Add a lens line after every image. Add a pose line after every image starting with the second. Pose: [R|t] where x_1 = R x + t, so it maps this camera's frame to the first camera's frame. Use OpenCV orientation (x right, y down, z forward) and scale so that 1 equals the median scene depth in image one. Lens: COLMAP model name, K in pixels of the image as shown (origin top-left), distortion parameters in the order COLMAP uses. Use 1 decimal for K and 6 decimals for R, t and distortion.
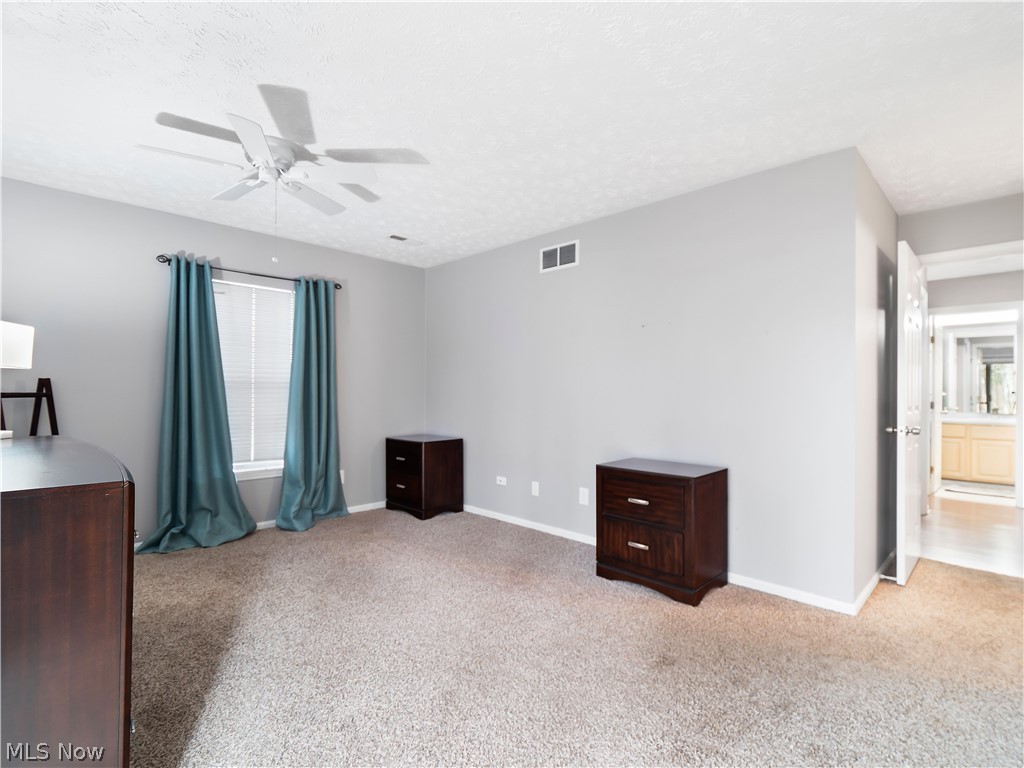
lens RADIAL K [[502.1, 0, 511.6], [0, 502.1, 389.1], [0, 0, 1]] dist [0.008391, -0.009785]
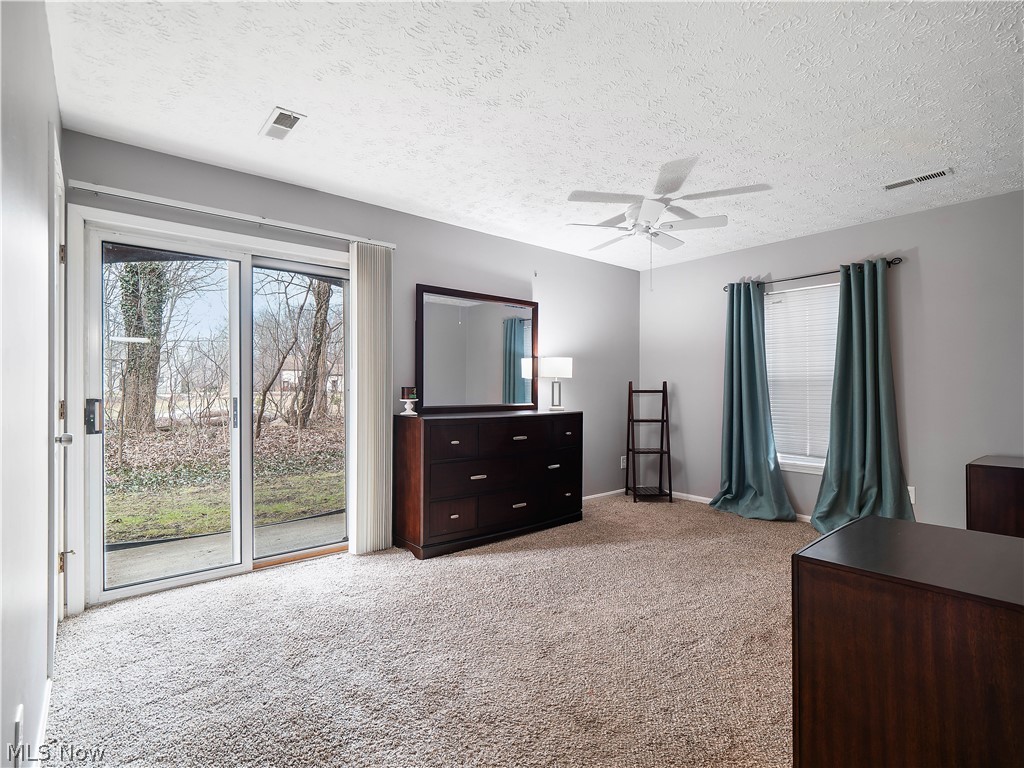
lens RADIAL K [[502.1, 0, 512.0], [0, 502.1, 385.0], [0, 0, 1]] dist [0.008391, -0.009785]
pose [[-0.096816, -0.013310, -0.995213, 0.631121], [0.007146, 0.999876, -0.014067, 0.007801], [0.995277, -0.008474, -0.096708, 0.534230]]
